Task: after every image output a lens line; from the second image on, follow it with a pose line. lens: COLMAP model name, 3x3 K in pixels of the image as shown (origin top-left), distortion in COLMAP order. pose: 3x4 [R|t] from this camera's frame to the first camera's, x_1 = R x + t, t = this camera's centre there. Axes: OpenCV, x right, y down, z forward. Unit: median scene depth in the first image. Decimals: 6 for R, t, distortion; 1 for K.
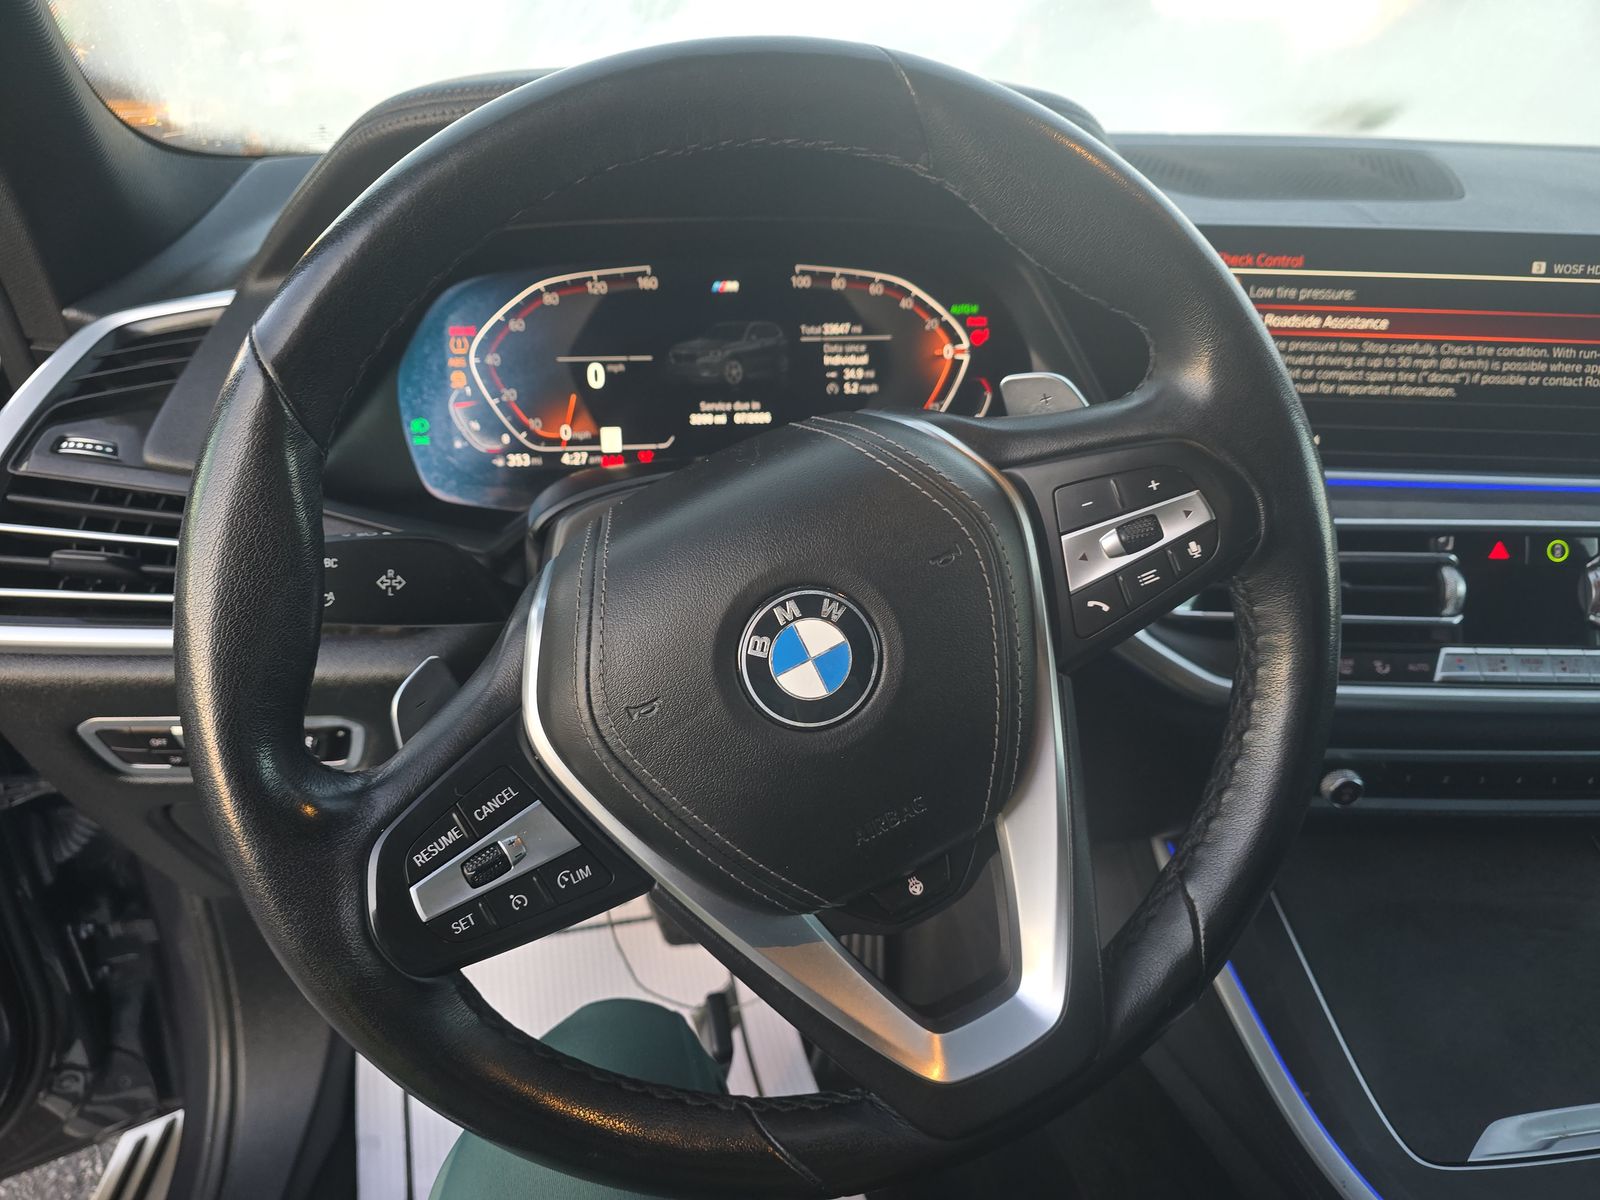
lens RADIAL K [[1105.8, 0, 829.9], [0, 1105.8, 599.2], [0, 0, 1]] dist [0.039269, -0.034185]
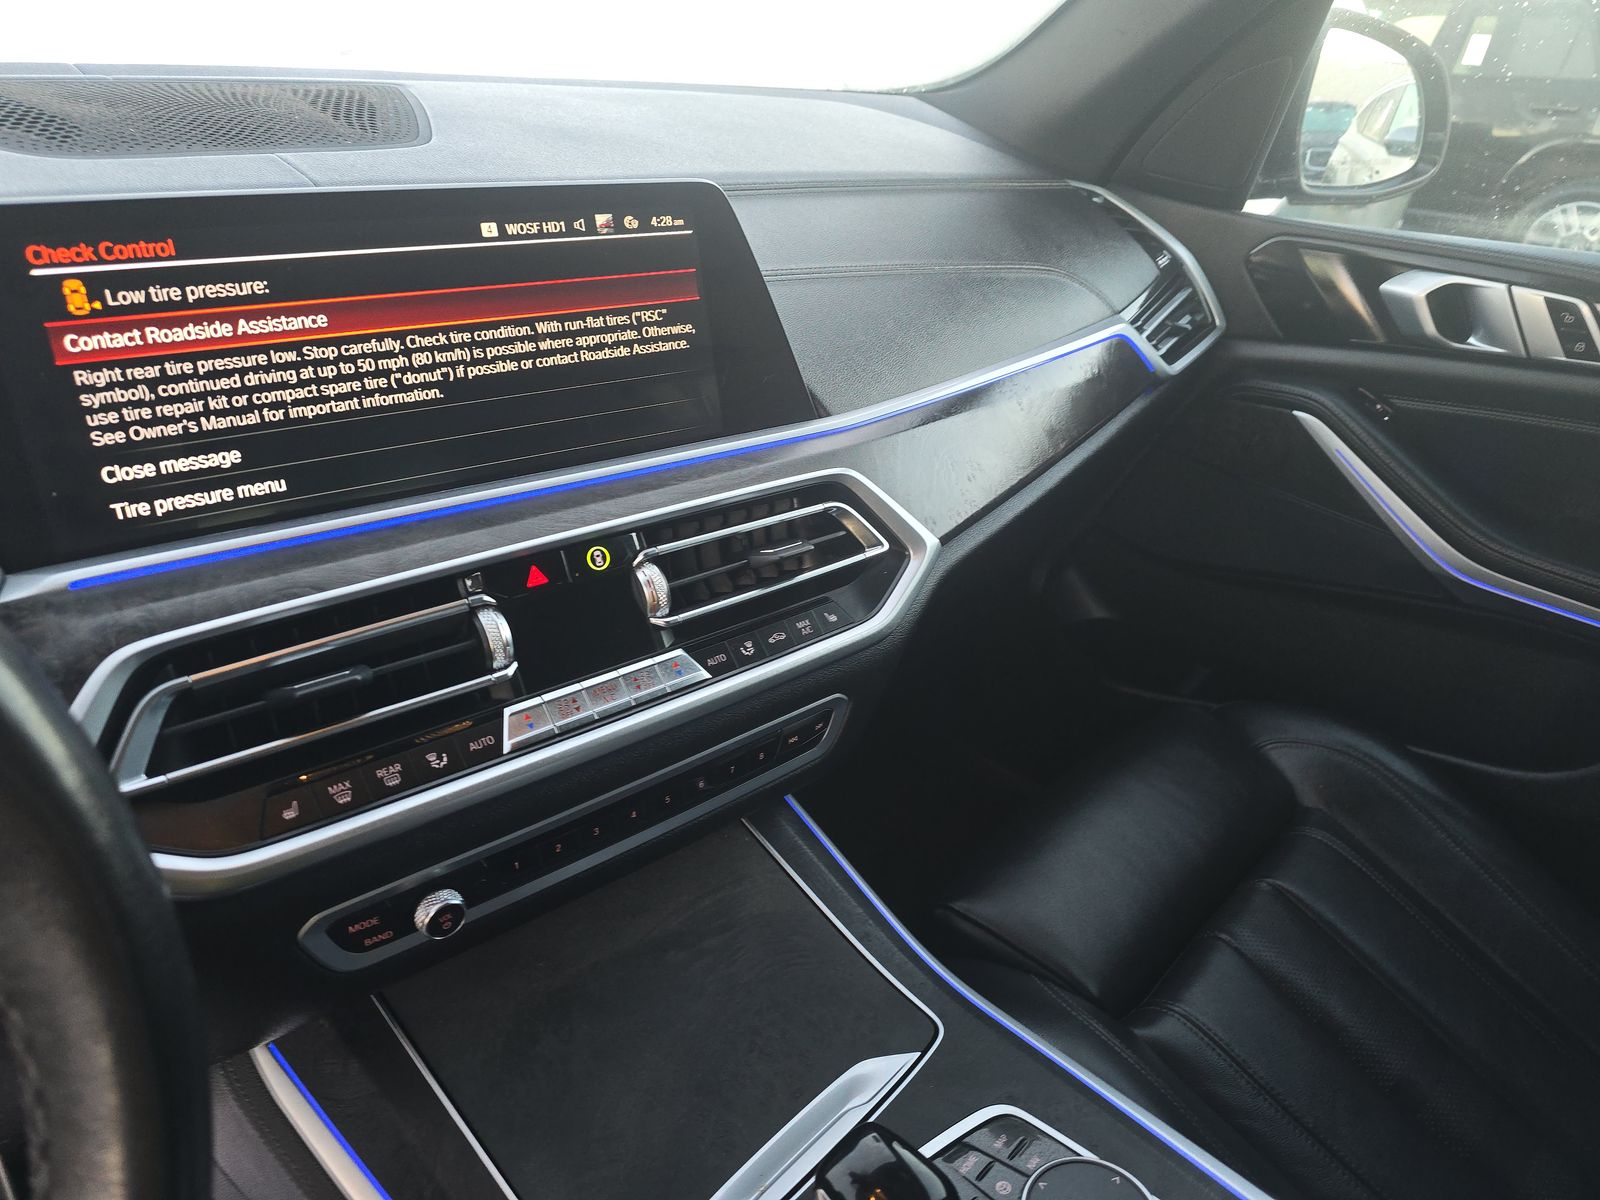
lens RADIAL K [[1105.8, 0, 794.9], [0, 1105.8, 604.3], [0, 0, 1]] dist [0.039269, -0.034185]
pose [[0.789391, -0.273923, 0.549389, 0.291188], [0.243704, 0.961220, 0.129092, -0.083241], [-0.563445, 0.031984, 0.825534, 0.205809]]
